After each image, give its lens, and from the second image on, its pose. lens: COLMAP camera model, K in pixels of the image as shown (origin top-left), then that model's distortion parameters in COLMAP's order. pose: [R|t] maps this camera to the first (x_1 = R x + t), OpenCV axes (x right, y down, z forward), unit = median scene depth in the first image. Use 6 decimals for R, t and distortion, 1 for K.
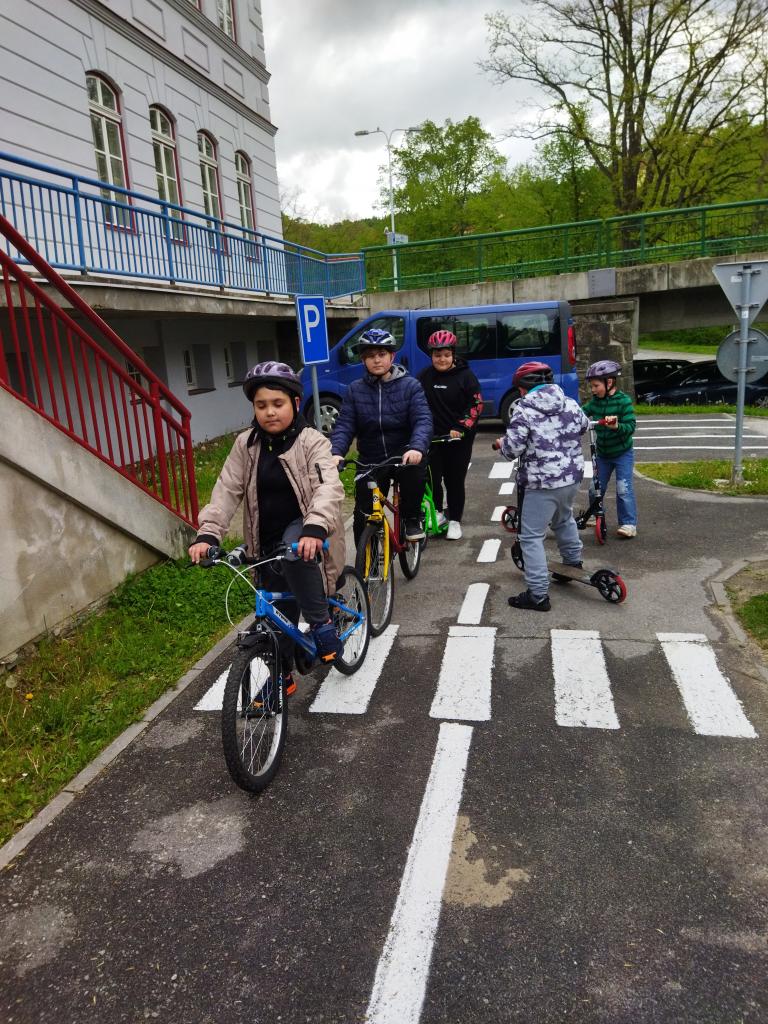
lens RADIAL K [[781.2, 0, 382.3], [0, 781.2, 517.0], [0, 0, 1]] dist [0.101483, -0.139019]
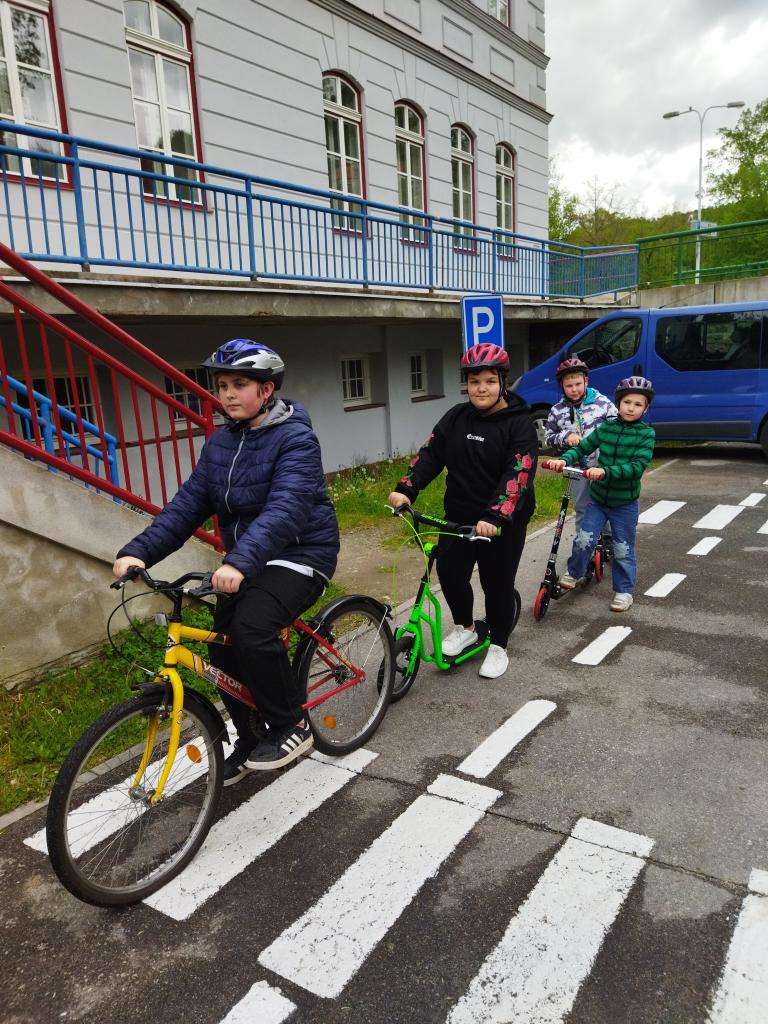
lens RADIAL K [[781.2, 0, 355.7], [0, 781.2, 522.7], [0, 0, 1]] dist [0.101483, -0.139019]
pose [[0.922657, 0.091181, -0.374686, 0.095430], [-0.089207, 0.995756, 0.022647, -0.033106], [0.375161, 0.012529, 0.926875, 0.120505]]
